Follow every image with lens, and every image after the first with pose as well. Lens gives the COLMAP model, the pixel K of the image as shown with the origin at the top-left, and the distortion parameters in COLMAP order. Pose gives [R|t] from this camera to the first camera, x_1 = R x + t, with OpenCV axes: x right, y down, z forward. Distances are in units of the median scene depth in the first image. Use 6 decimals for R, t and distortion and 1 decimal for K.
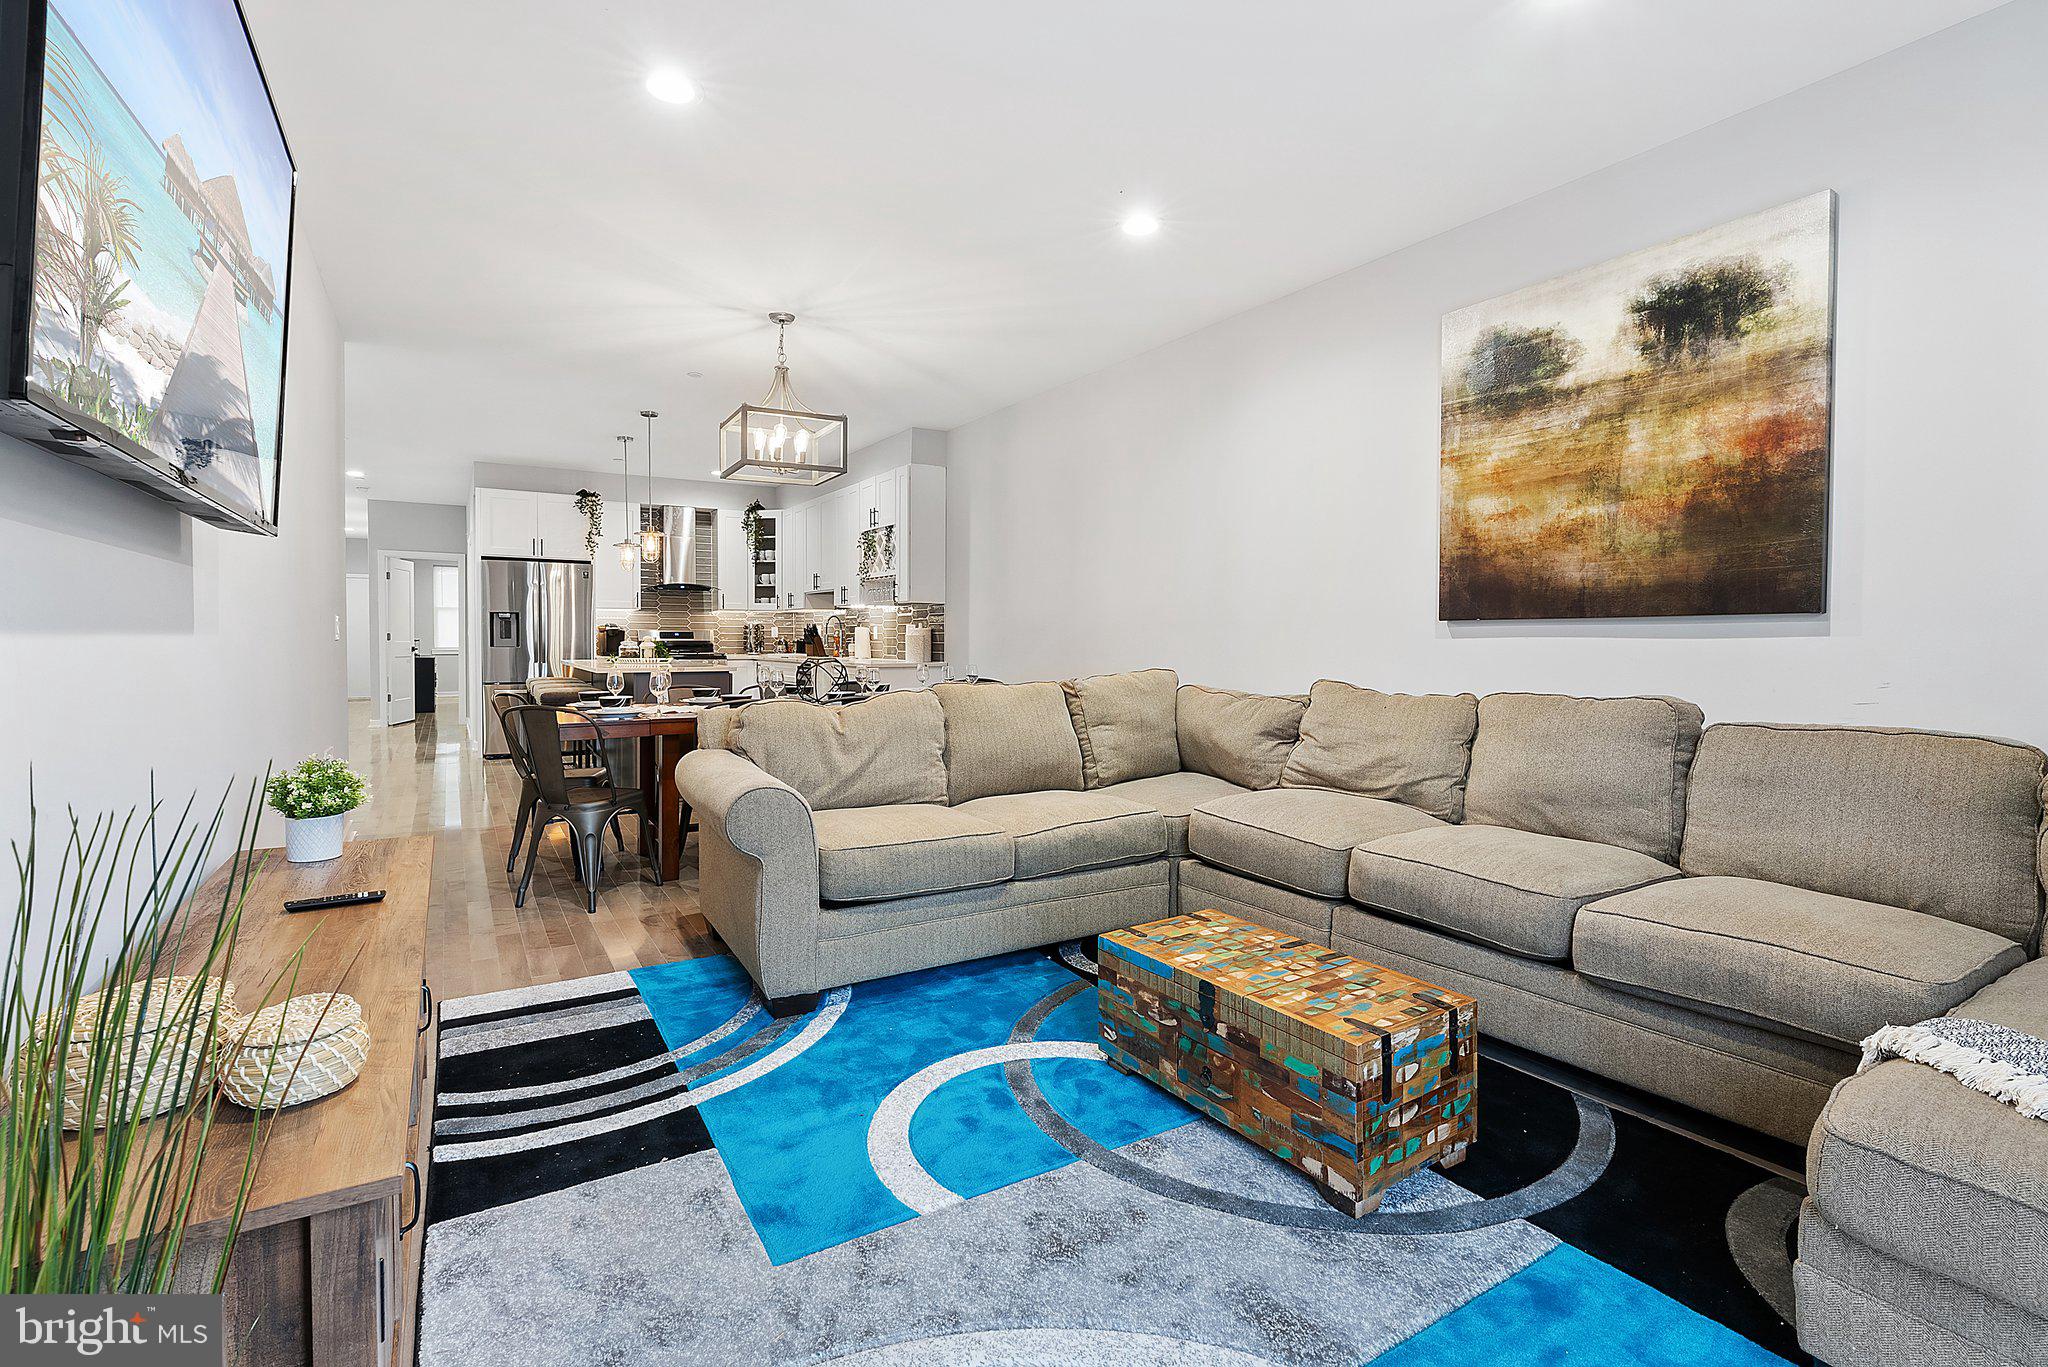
lens RADIAL K [[896.0, 0, 991.5], [0, 896.0, 662.3], [0, 0, 1]] dist [0.000141, 0.000017]
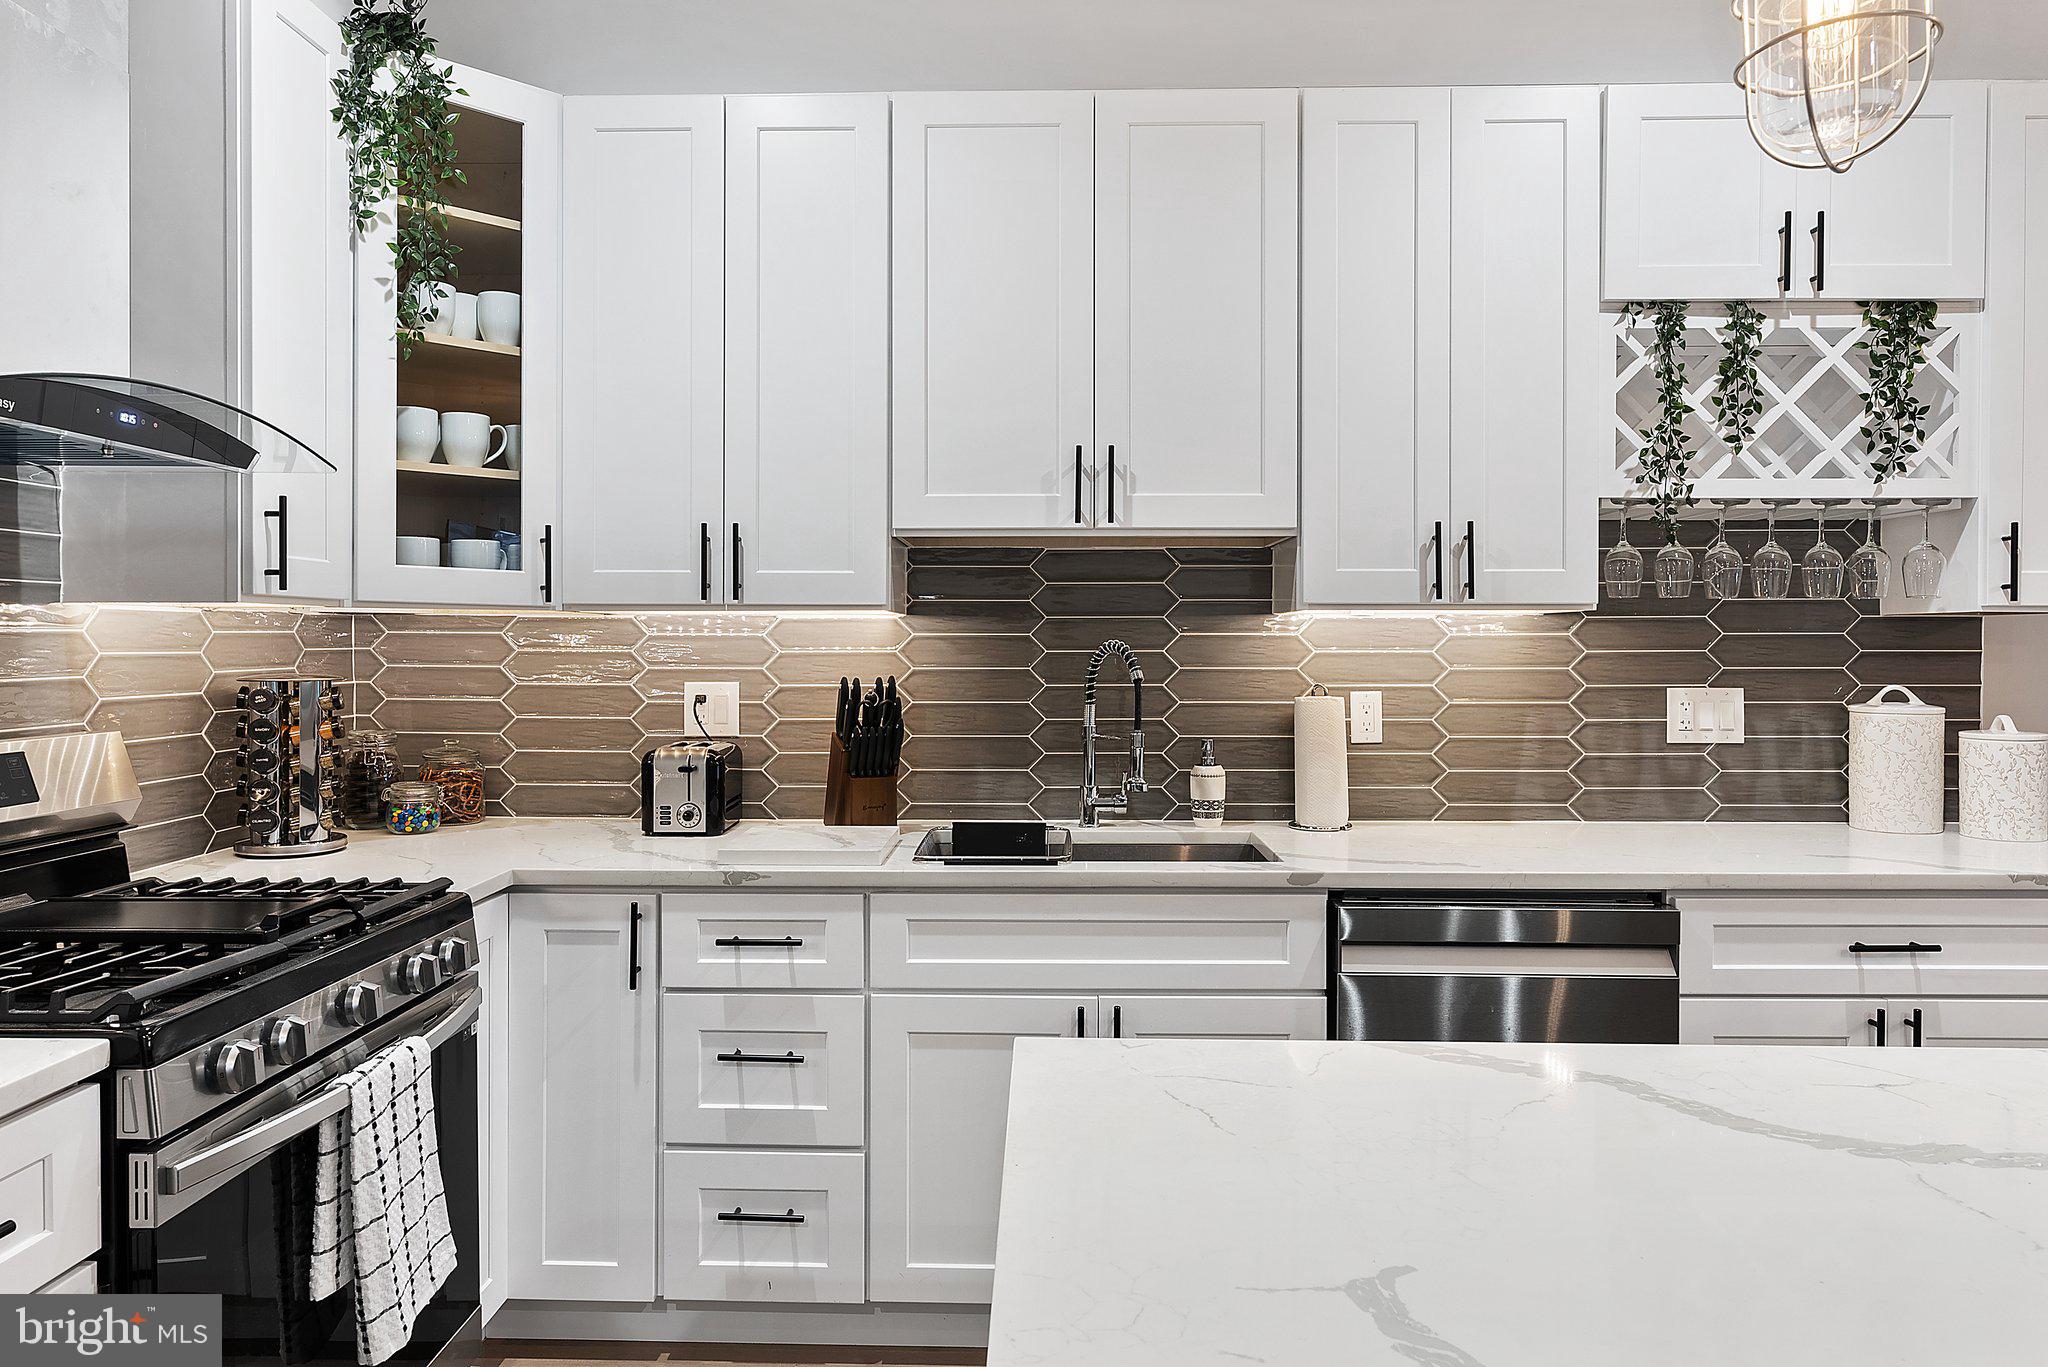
lens RADIAL K [[1343.0, 0, 1006.2], [0, 1343.0, 650.7], [0, 0, 1]] dist [0.001637, -0.001068]
pose [[0.543024, -0.008589, 0.839673, -0.458957], [0.026039, 0.999639, -0.006614, -0.047684], [-0.839313, 0.025456, 0.543052, 0.820004]]
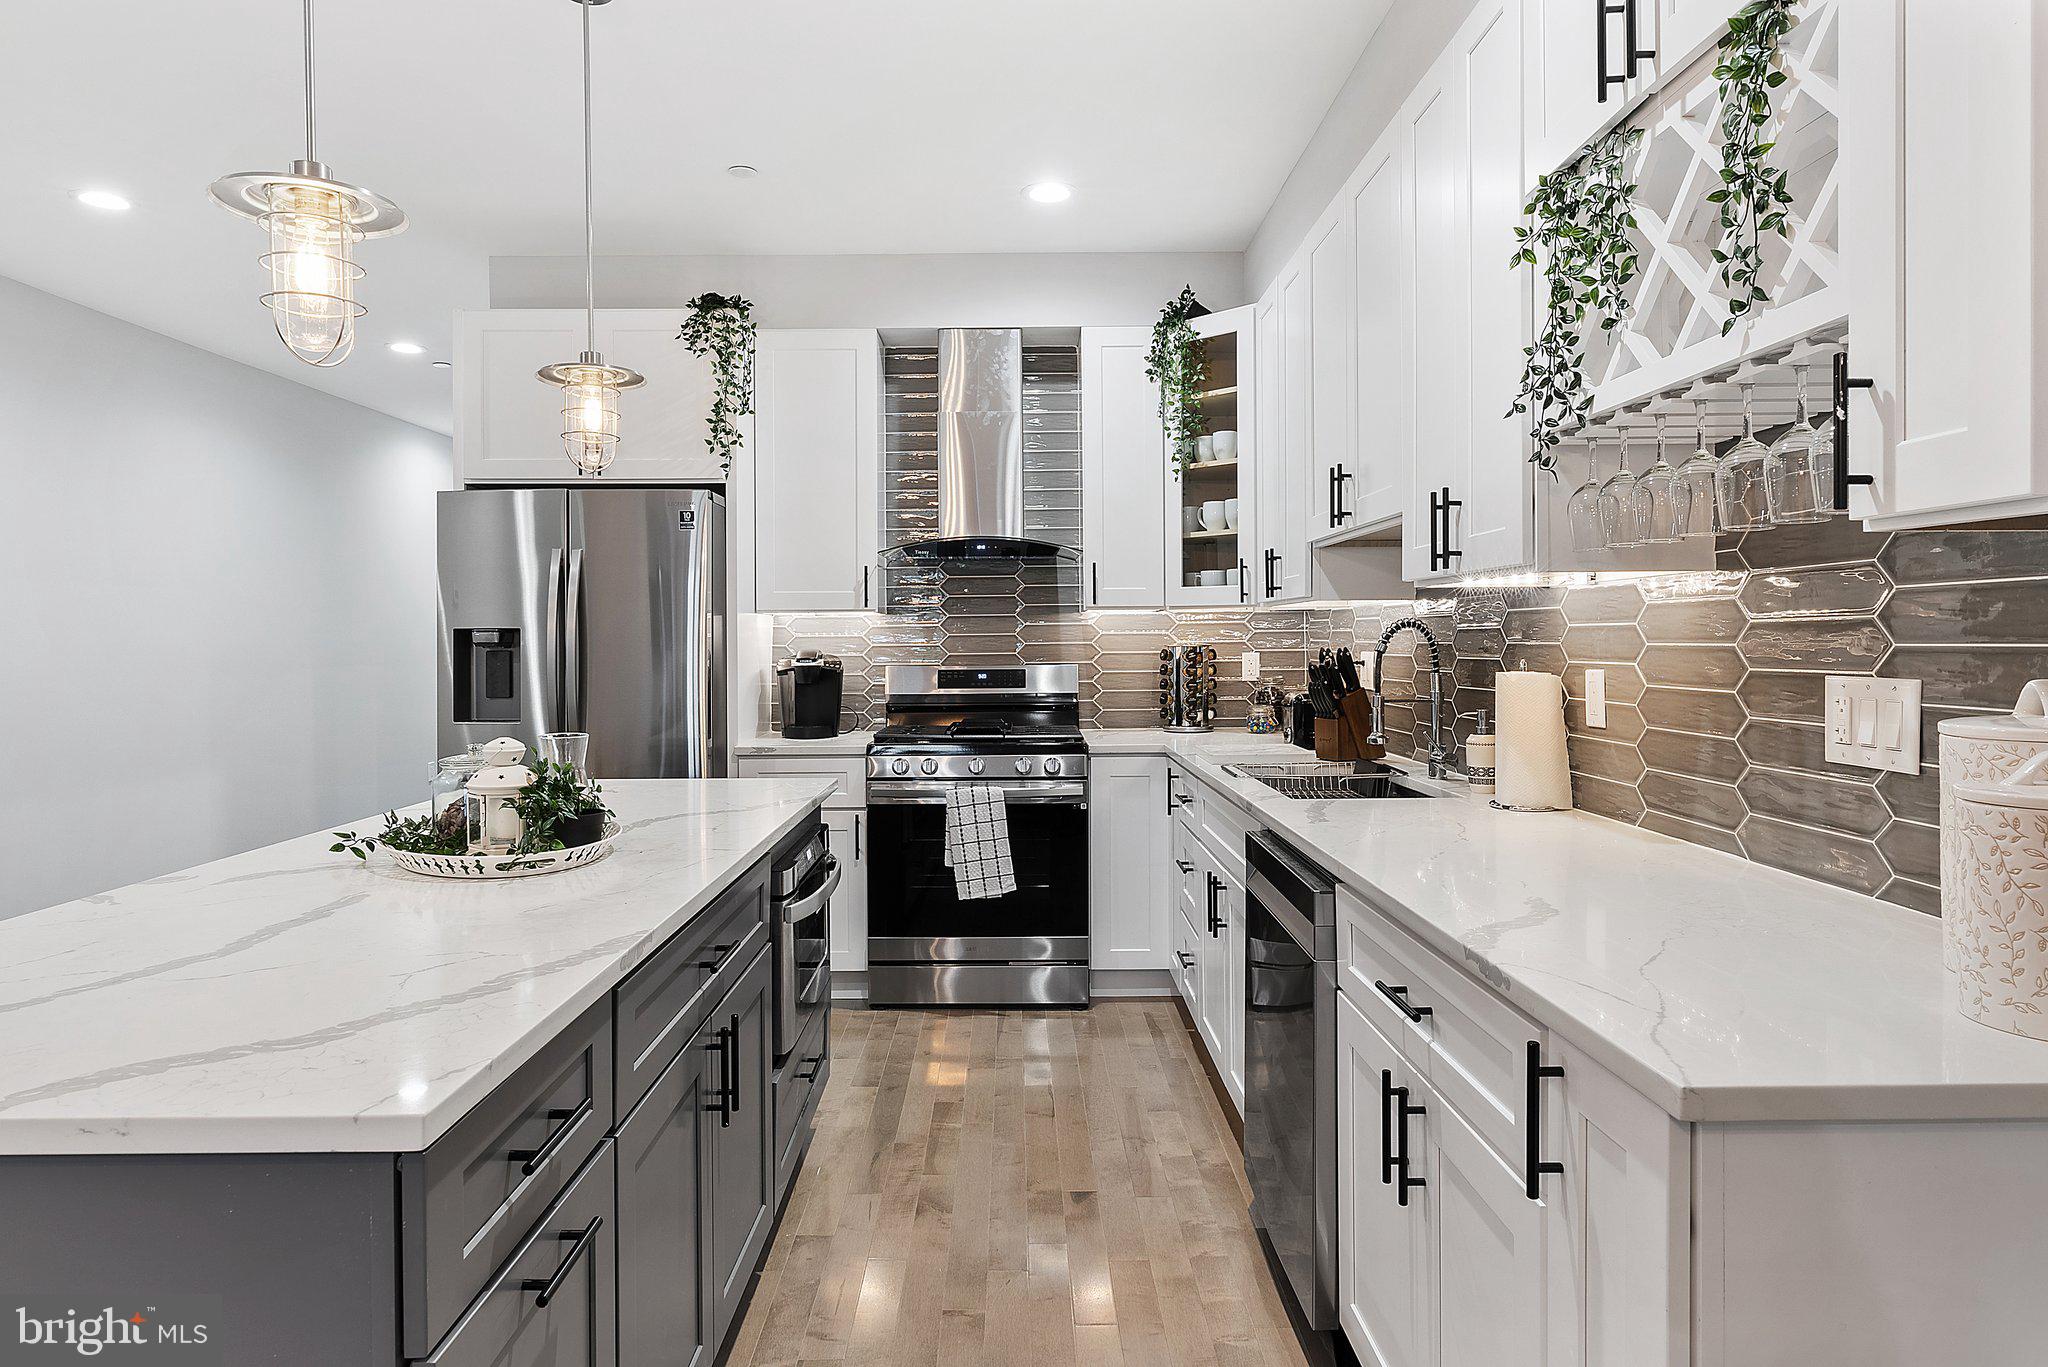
lens RADIAL K [[1145.1, 0, 1027.4], [0, 1145.1, 648.1], [0, 0, 1]] dist [-0.001454, 0.000023]
pose [[0.864435, -0.004368, -0.502725, -0.100946], [-0.005693, 0.999813, -0.018477, -0.036465], [0.502712, 0.018834, 0.864249, 0.637422]]
